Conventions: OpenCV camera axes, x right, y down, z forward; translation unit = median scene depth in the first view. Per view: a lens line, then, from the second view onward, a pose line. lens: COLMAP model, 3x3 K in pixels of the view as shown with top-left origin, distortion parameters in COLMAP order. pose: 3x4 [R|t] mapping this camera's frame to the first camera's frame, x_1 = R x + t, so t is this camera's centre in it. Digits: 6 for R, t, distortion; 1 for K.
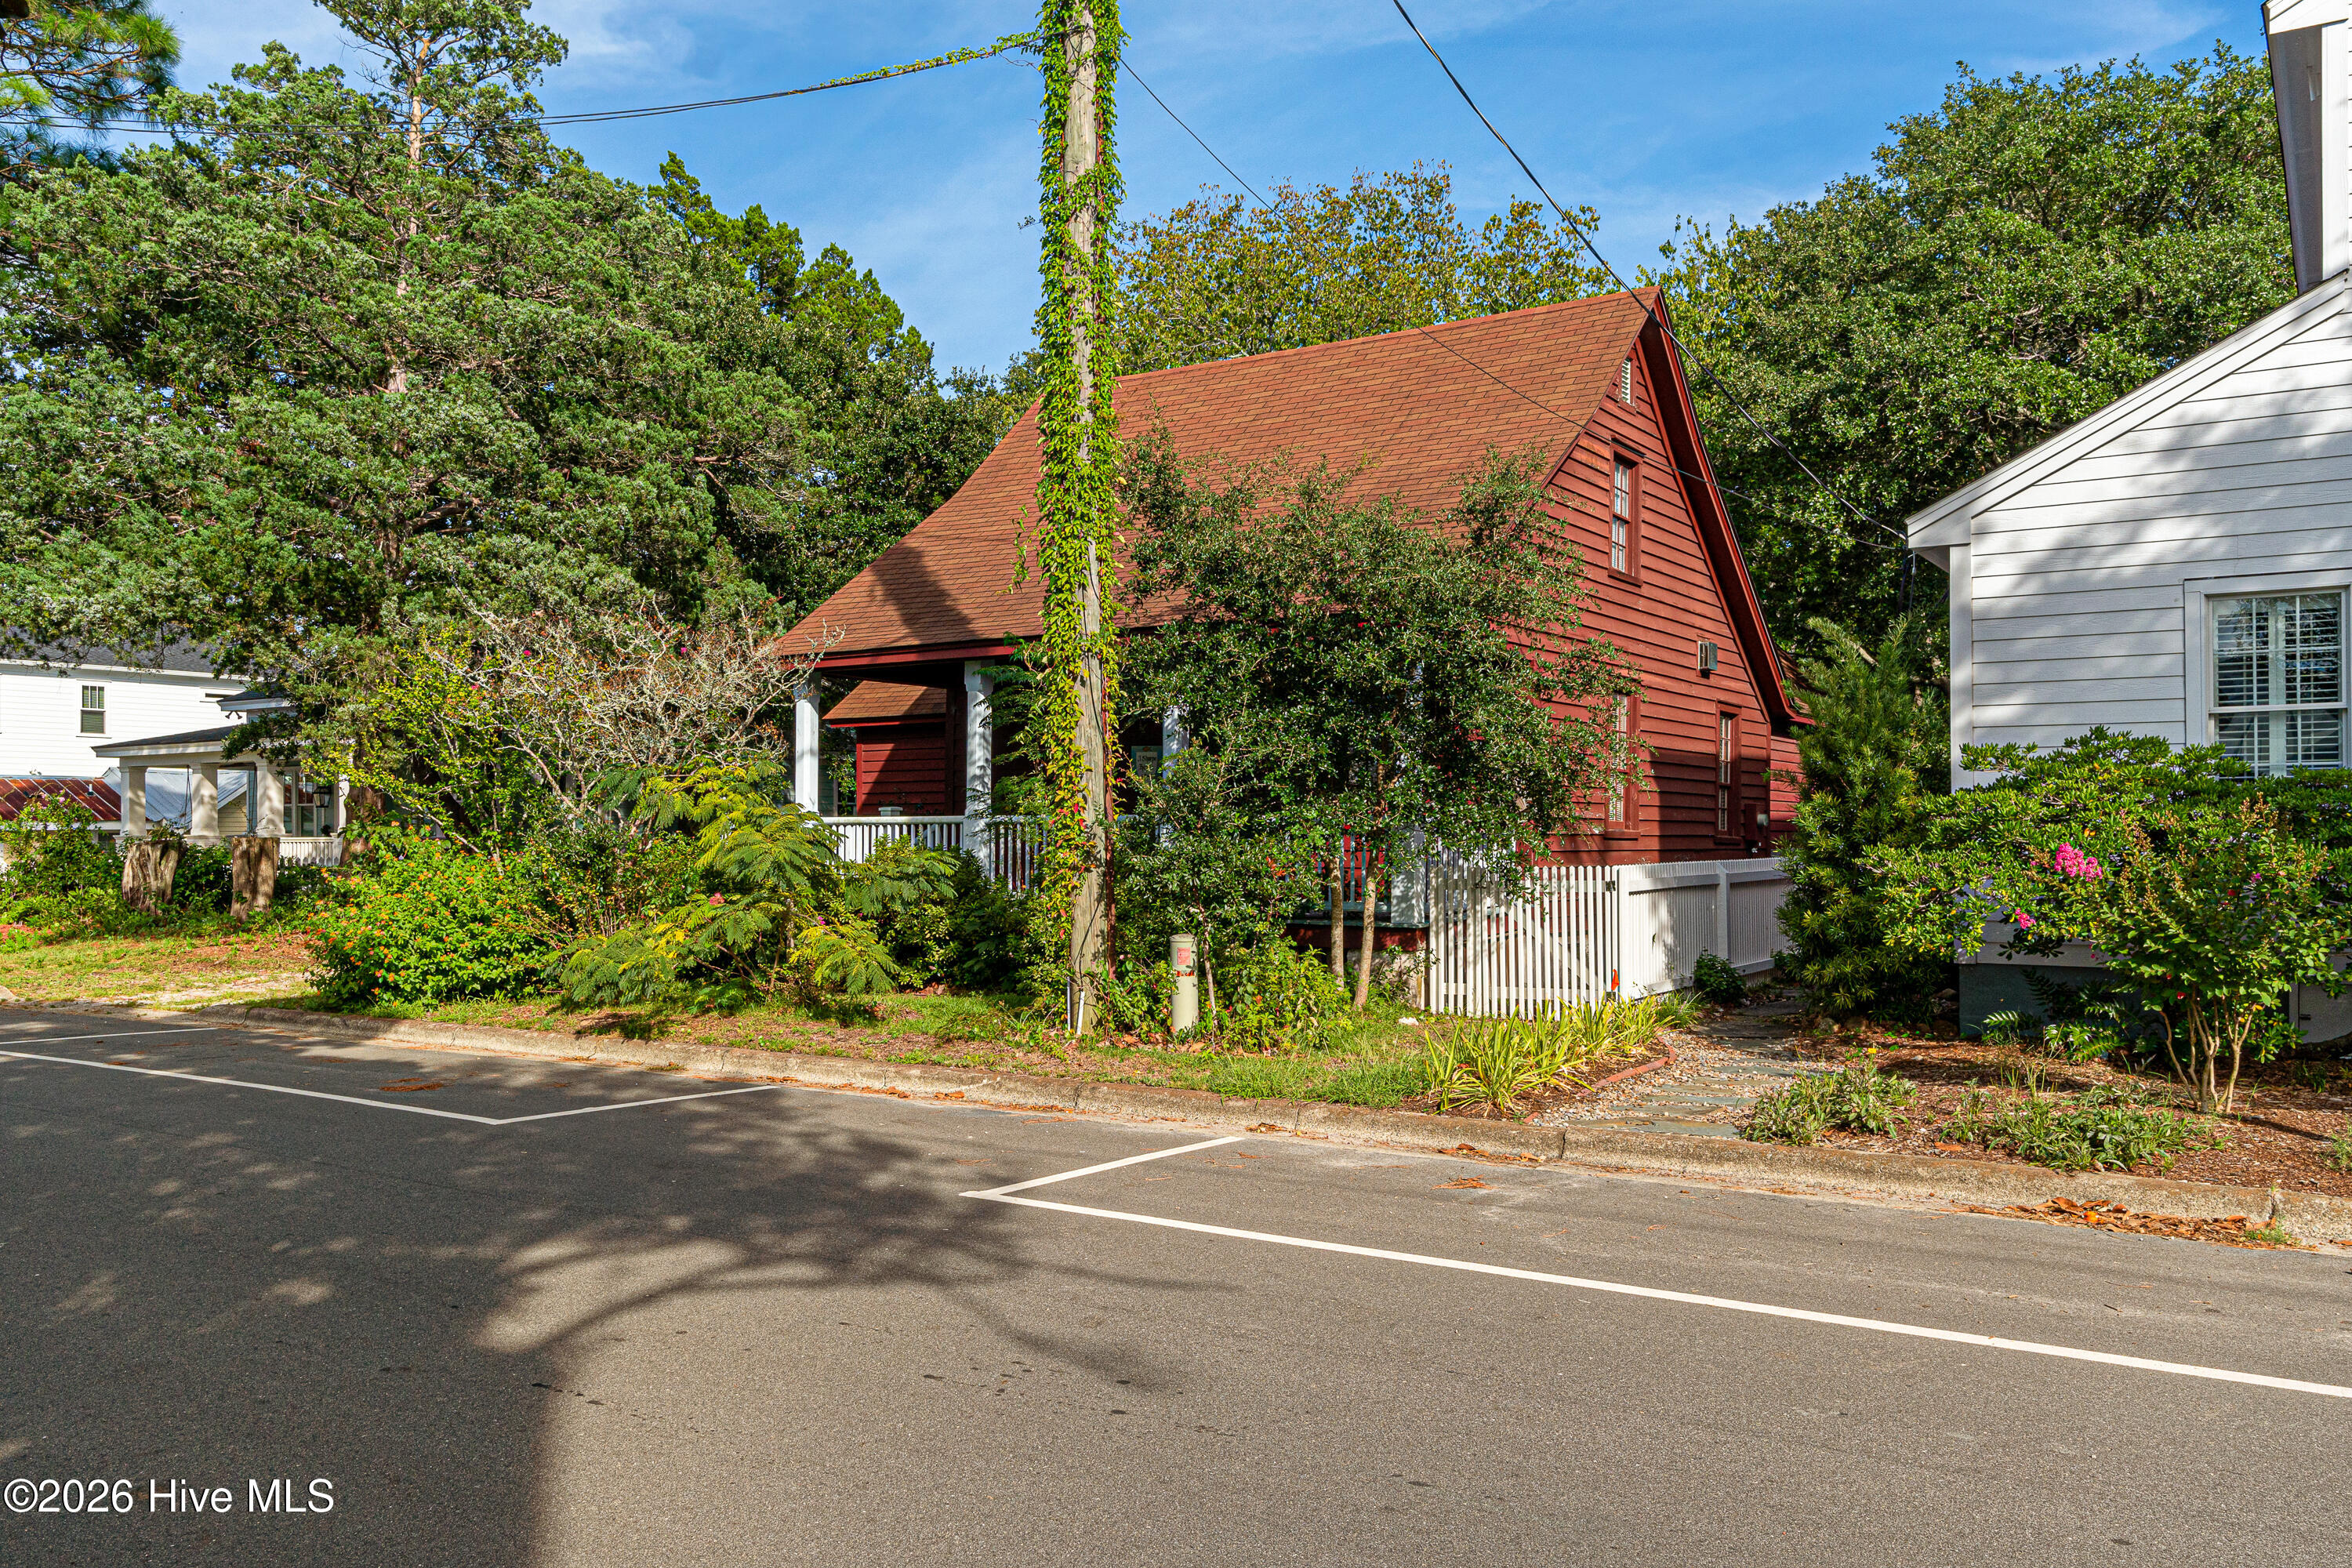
lens RADIAL K [[1812.6, 0, 1176.0], [0, 1812.6, 784.0], [0, 0, 1]] dist [0.000260, 0.000187]
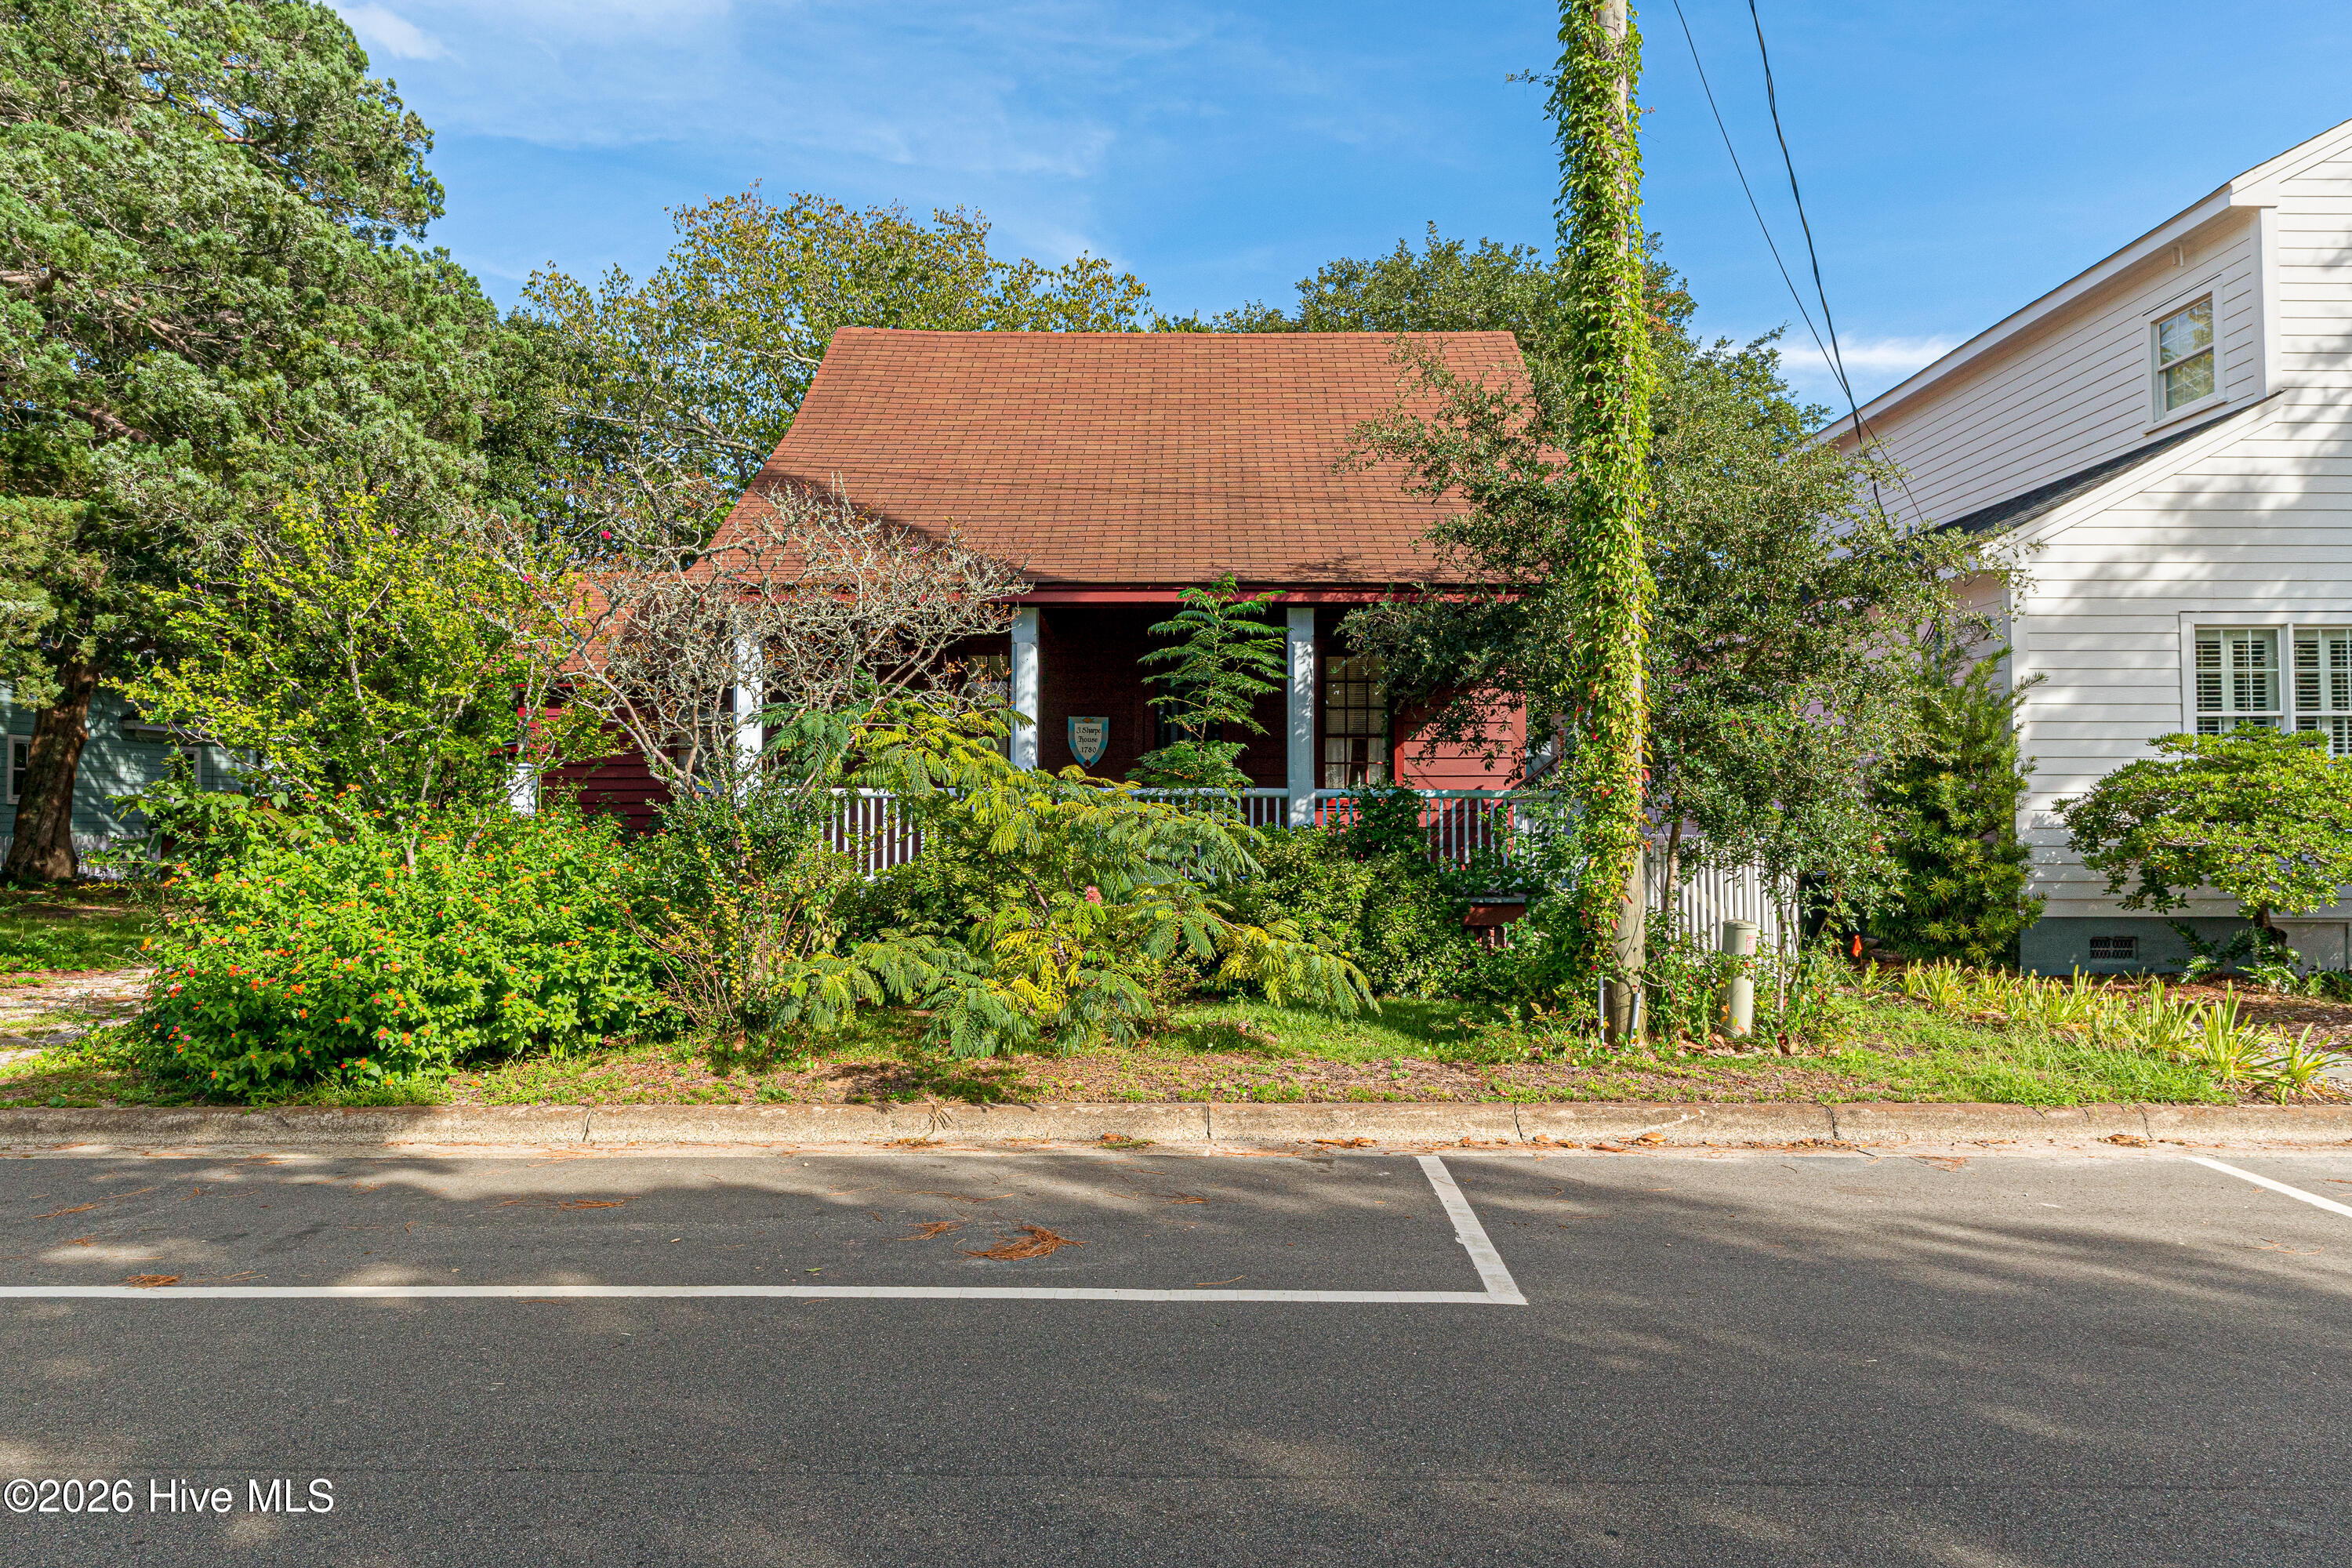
lens RADIAL K [[1488.2, 0, 1176.0], [0, 1488.2, 784.0], [0, 0, 1]] dist [-0.000065, -0.000184]
pose [[0.823417, 0.011292, 0.567324, -0.605614], [-0.019854, 0.999763, 0.008917, 0.013507], [-0.567089, -0.018606, 0.823446, 0.532488]]
